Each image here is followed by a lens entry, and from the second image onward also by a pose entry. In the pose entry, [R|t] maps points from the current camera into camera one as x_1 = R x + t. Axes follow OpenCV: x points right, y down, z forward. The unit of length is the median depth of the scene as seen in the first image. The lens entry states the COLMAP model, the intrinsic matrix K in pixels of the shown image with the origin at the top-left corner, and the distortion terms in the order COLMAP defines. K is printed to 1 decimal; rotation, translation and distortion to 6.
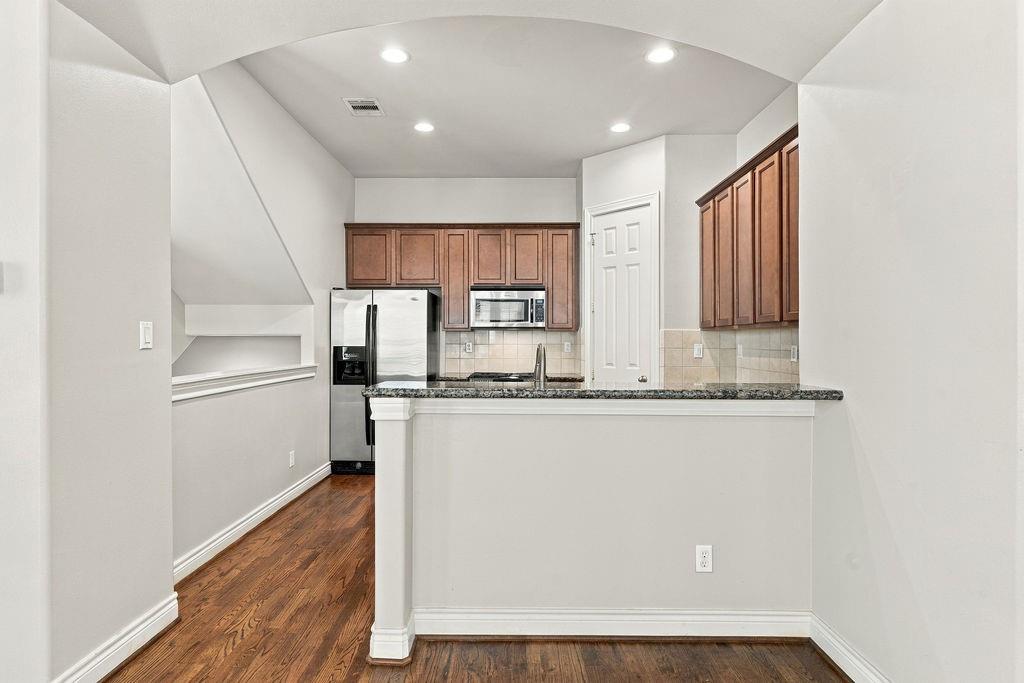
lens RADIAL K [[526.5, 0, 512.0], [0, 526.5, 341.5], [0, 0, 1]] dist [-0.000683, 0.000106]
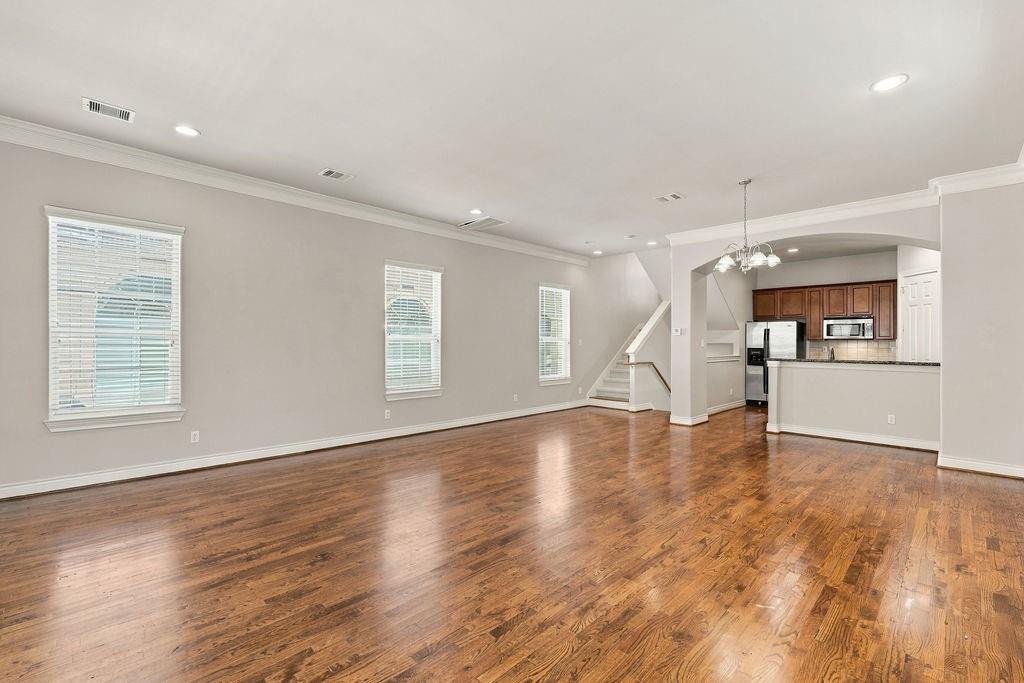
lens RADIAL K [[447.5, 0, 513.9], [0, 447.5, 342.8], [0, 0, 1]] dist [0.000707, 0.000173]
pose [[0.717716, 0.000727, -0.696336, 0.263663], [-0.005614, 0.999973, -0.004743, 0.001481], [0.696313, 0.007314, 0.717701, -1.022025]]
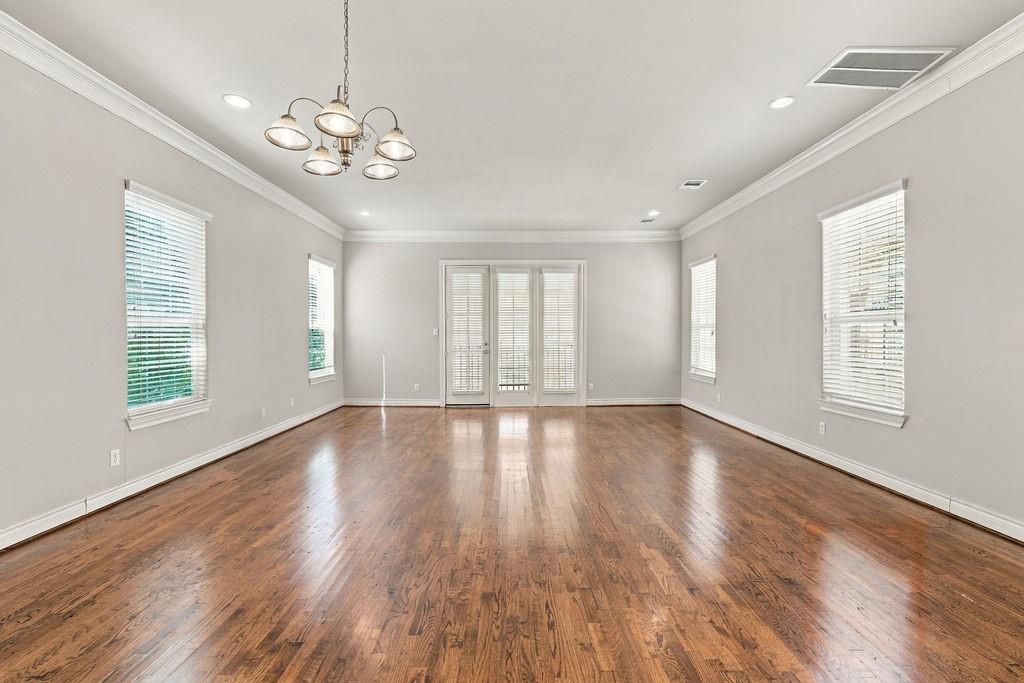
lens RADIAL K [[452.8, 0, 513.1], [0, 452.8, 346.9], [0, 0, 1]] dist [0.000055, 0.000177]
pose [[-0.999893, 0.001111, -0.014555, -0.193055], [0.000785, 0.999750, 0.022359, 0.011923], [0.014576, 0.022346, -0.999644, 0.423156]]
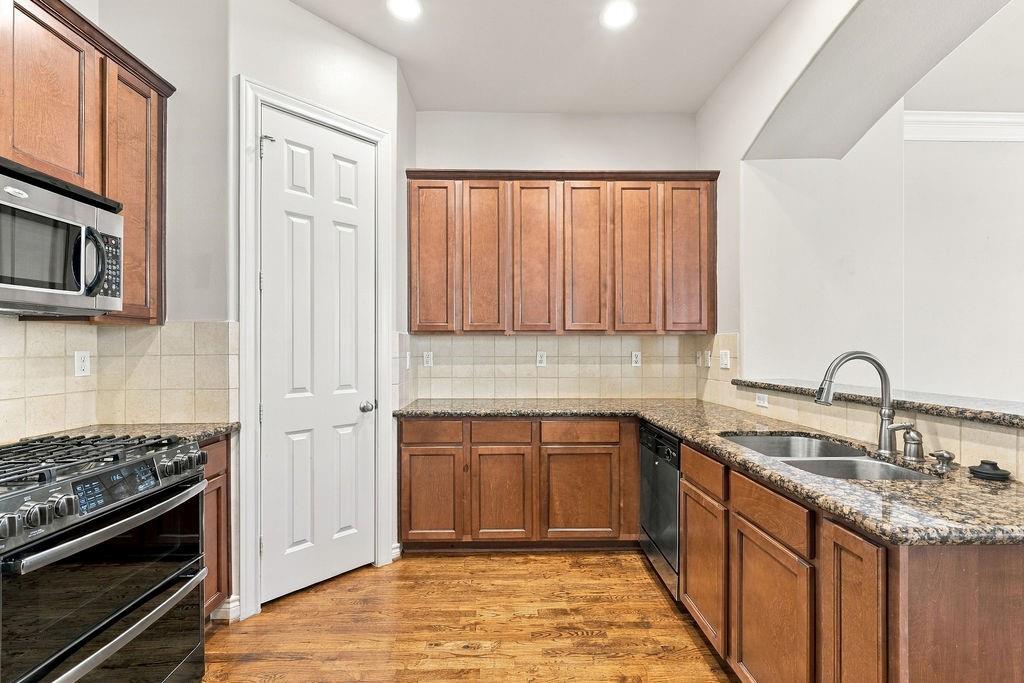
lens RADIAL K [[452.8, 0, 513.1], [0, 452.8, 346.9], [0, 0, 1]] dist [0.000055, 0.000177]
pose [[-0.030808, 0.002480, 0.999522, -0.287420], [0.003462, 0.999991, -0.002374, -0.000161], [-0.999519, 0.003388, -0.030816, 0.768978]]
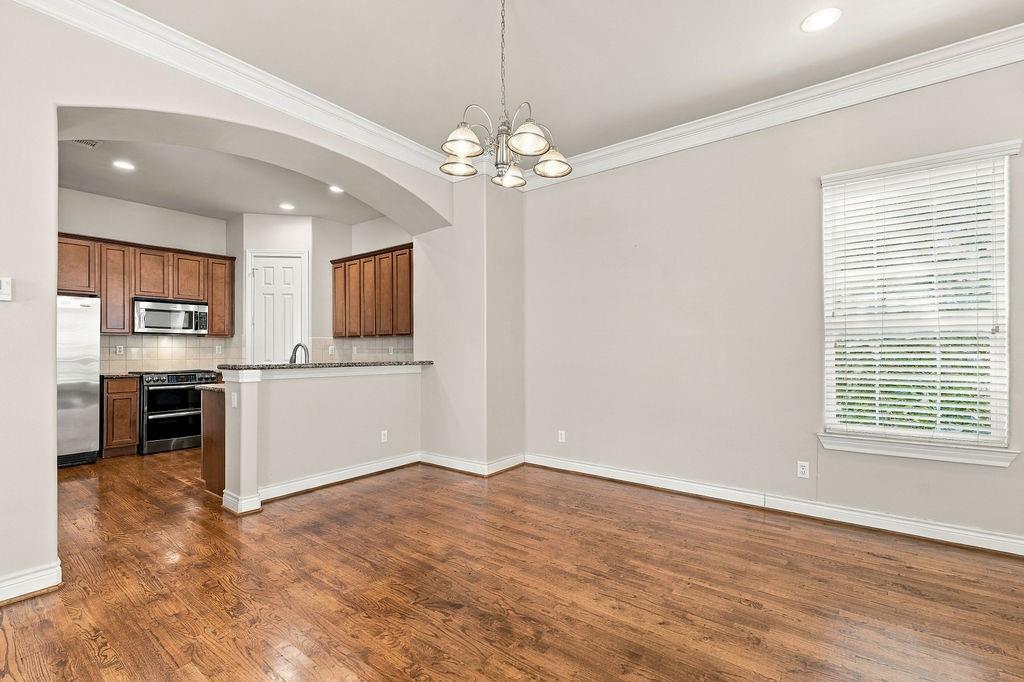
lens RADIAL K [[452.8, 0, 513.1], [0, 452.8, 346.4], [0, 0, 1]] dist [0.000055, 0.000177]
pose [[0.608251, 0.003891, 0.793735, -0.384292], [0.003238, 0.999968, -0.007383, 0.015177], [-0.793738, 0.007060, 0.608219, -0.290532]]
